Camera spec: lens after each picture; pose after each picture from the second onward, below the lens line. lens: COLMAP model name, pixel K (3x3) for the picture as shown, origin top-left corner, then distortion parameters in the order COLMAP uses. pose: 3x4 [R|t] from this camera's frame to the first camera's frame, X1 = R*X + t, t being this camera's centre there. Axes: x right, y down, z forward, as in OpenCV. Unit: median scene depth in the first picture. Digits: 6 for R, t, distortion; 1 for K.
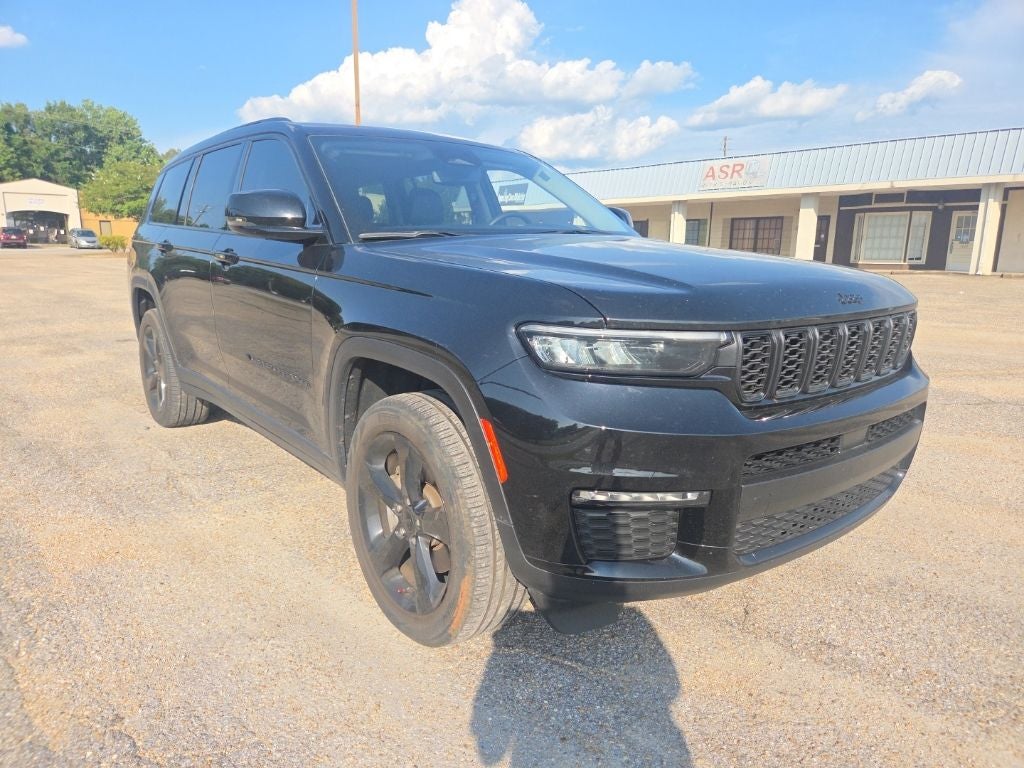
lens RADIAL K [[694.3, 0, 504.6], [0, 694.3, 386.2], [0, 0, 1]] dist [0.061850, -0.054169]
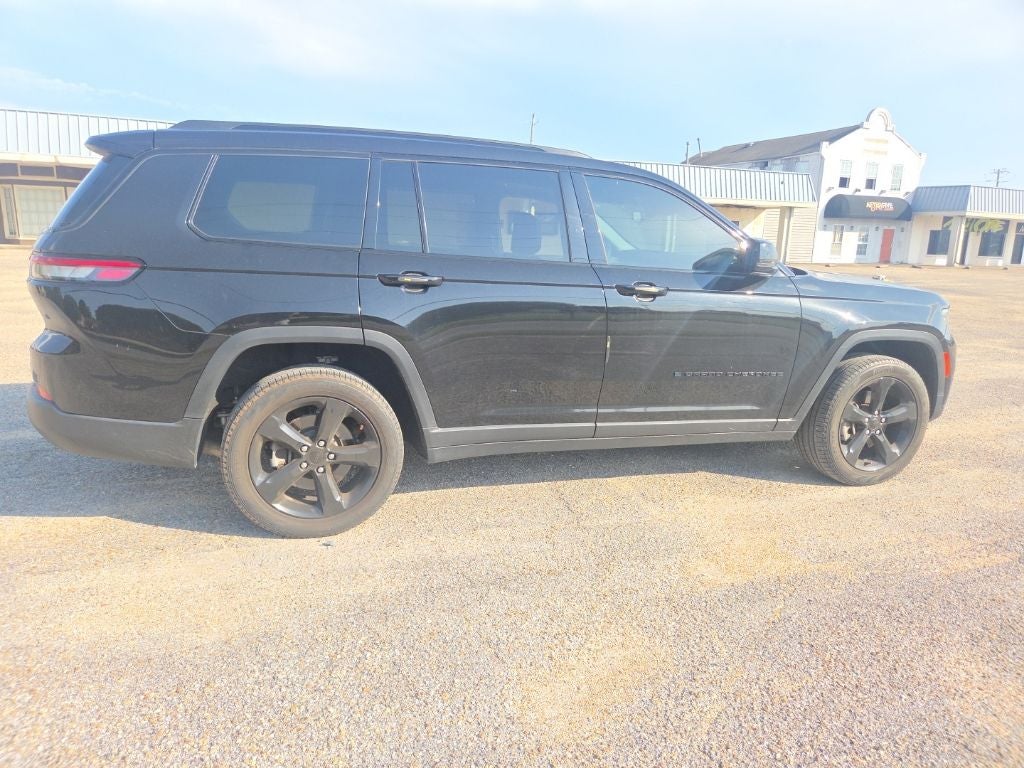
lens RADIAL K [[693.9, 0, 501.9], [0, 693.9, 379.1], [0, 0, 1]] dist [0.058593, -0.051526]
pose [[0.335027, -0.188543, 0.923151, -1.722881], [0.158639, 0.977074, 0.141983, -0.268387], [-0.928757, 0.098880, 0.357257, 0.989254]]
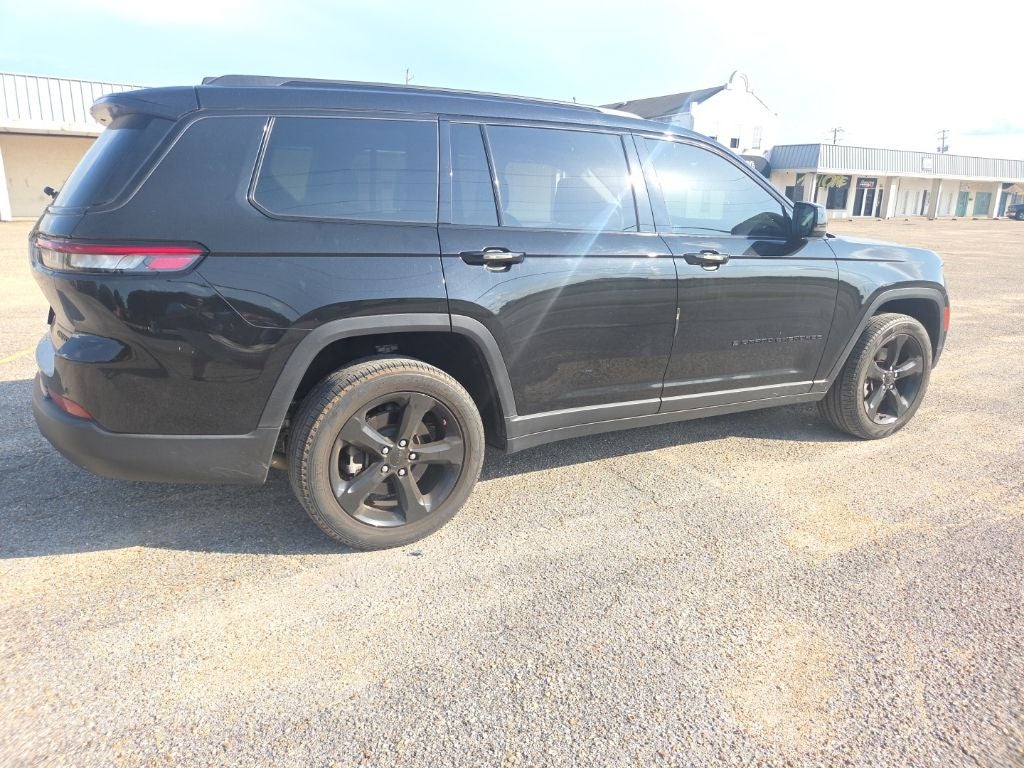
lens RADIAL K [[693.9, 0, 505.7], [0, 693.9, 368.9], [0, 0, 1]] dist [0.058593, -0.051526]
pose [[0.157042, -0.240704, 0.957810, -1.717449], [0.180927, 0.960442, 0.211701, -0.341801], [-0.970878, 0.140048, 0.194380, 1.309906]]
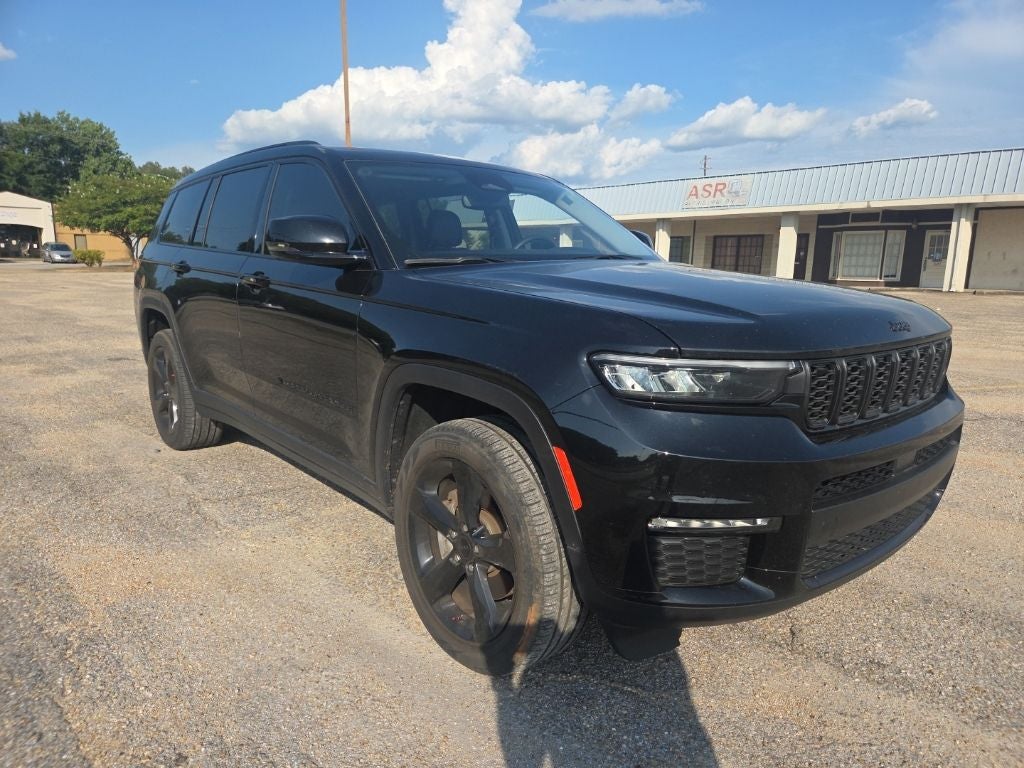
lens RADIAL K [[694.3, 0, 522.9], [0, 694.3, 384.2], [0, 0, 1]] dist [0.061850, -0.054169]
pose [[0.998972, -0.004560, 0.045097, -0.083713], [0.005658, 0.999690, -0.024249, -0.013434], [-0.044973, 0.024479, 0.998688, -0.005240]]
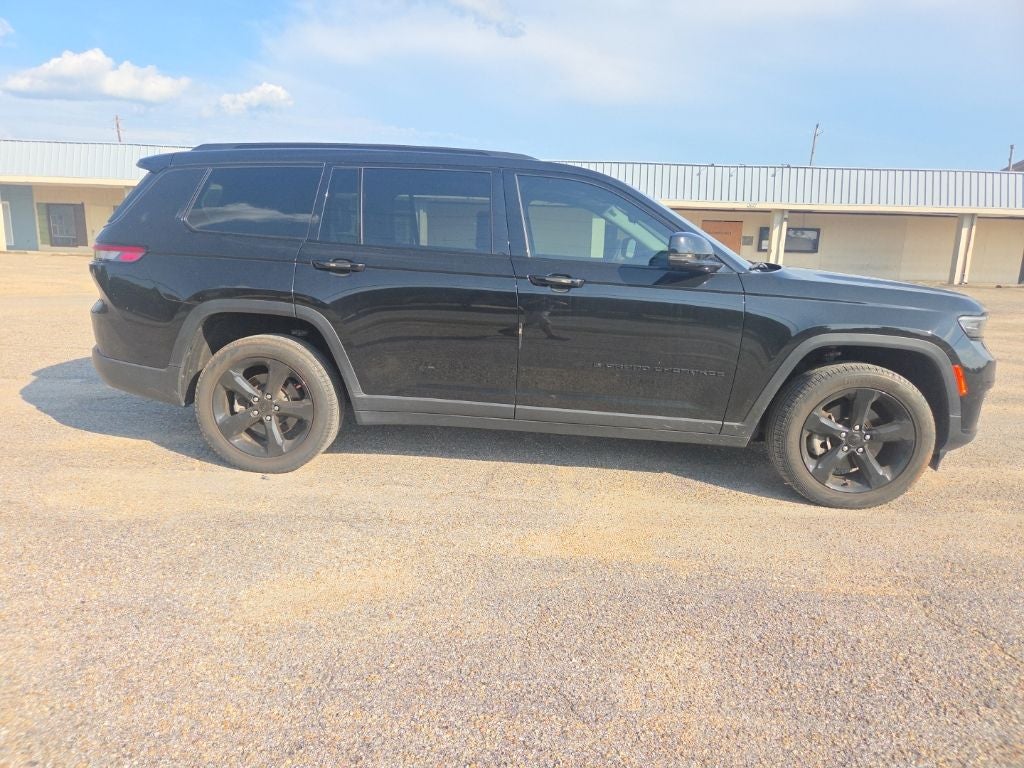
lens RADIAL K [[693.9, 0, 502.8], [0, 693.9, 381.1], [0, 0, 1]] dist [0.058593, -0.051526]
pose [[0.666942, -0.126913, 0.734222, -1.515222], [0.121622, 0.990714, 0.060772, -0.114810], [-0.735117, 0.048766, 0.676184, 0.392094]]
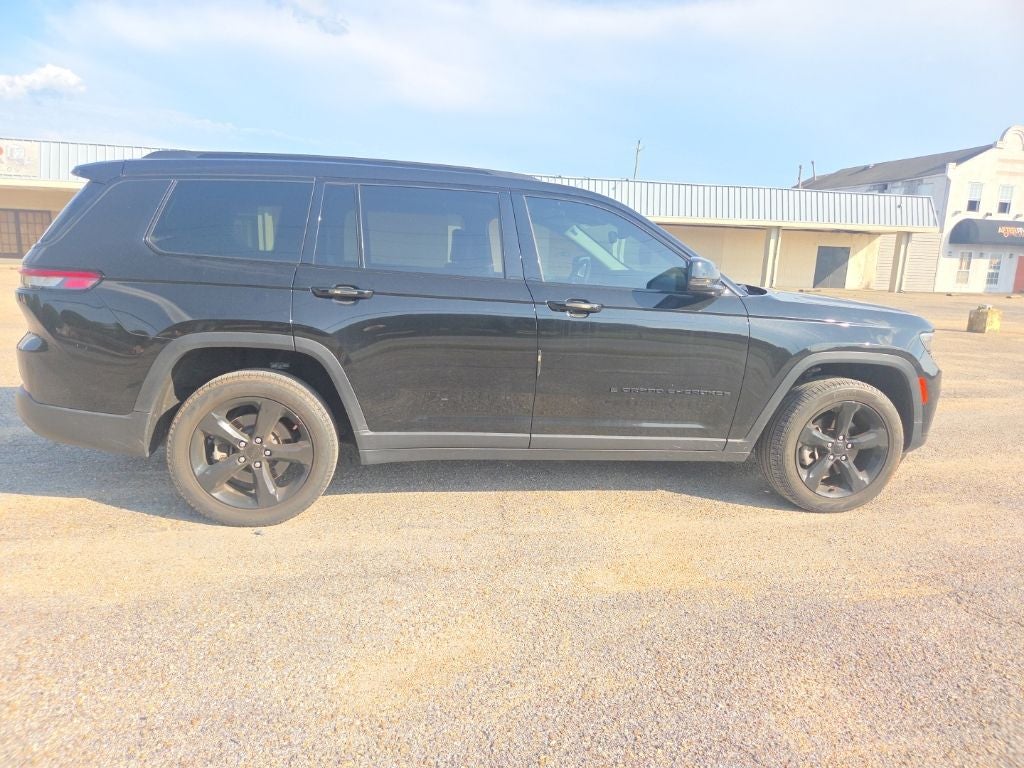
lens RADIAL K [[693.9, 0, 509.5], [0, 693.9, 387.2], [0, 0, 1]] dist [0.058593, -0.051526]
pose [[0.469406, -0.152759, 0.869668, -1.654811], [0.144982, 0.984888, 0.094743, -0.200022], [-0.870998, 0.081613, 0.484460, 0.683824]]
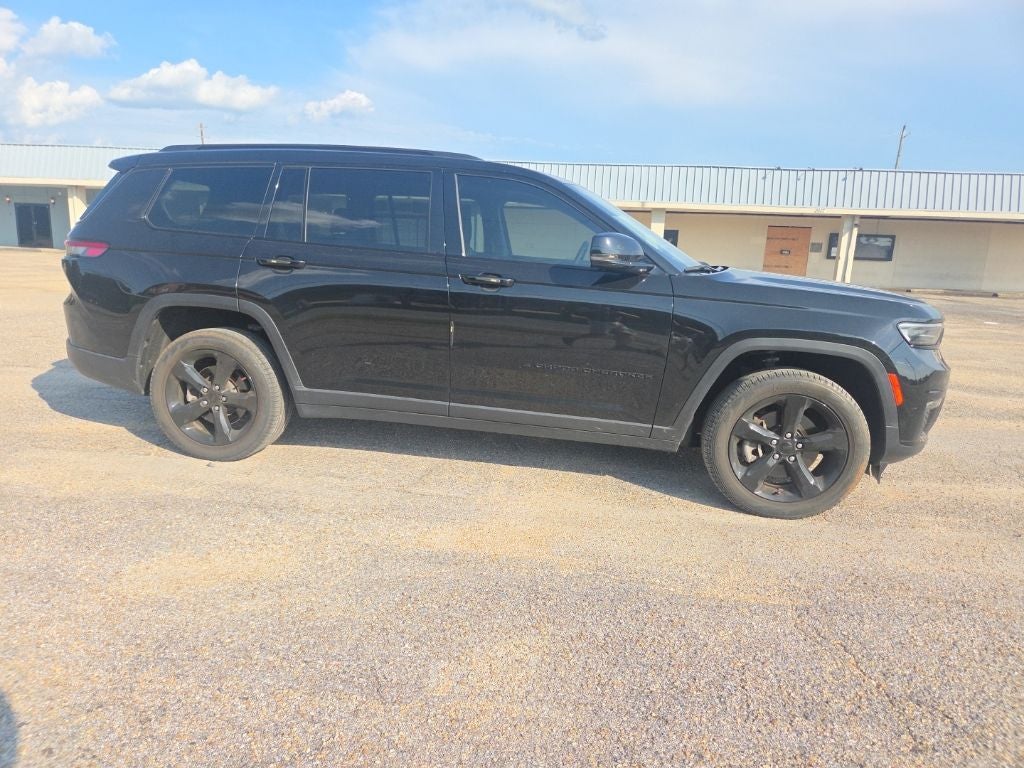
lens RADIAL K [[694.3, 0, 508.2], [0, 694.3, 391.6], [0, 0, 1]] dist [0.061850, -0.054169]
pose [[0.735803, -0.112172, 0.667841, -1.340537], [0.099667, 0.993385, 0.057041, -0.071257], [-0.669822, 0.024591, 0.742115, 0.191298]]
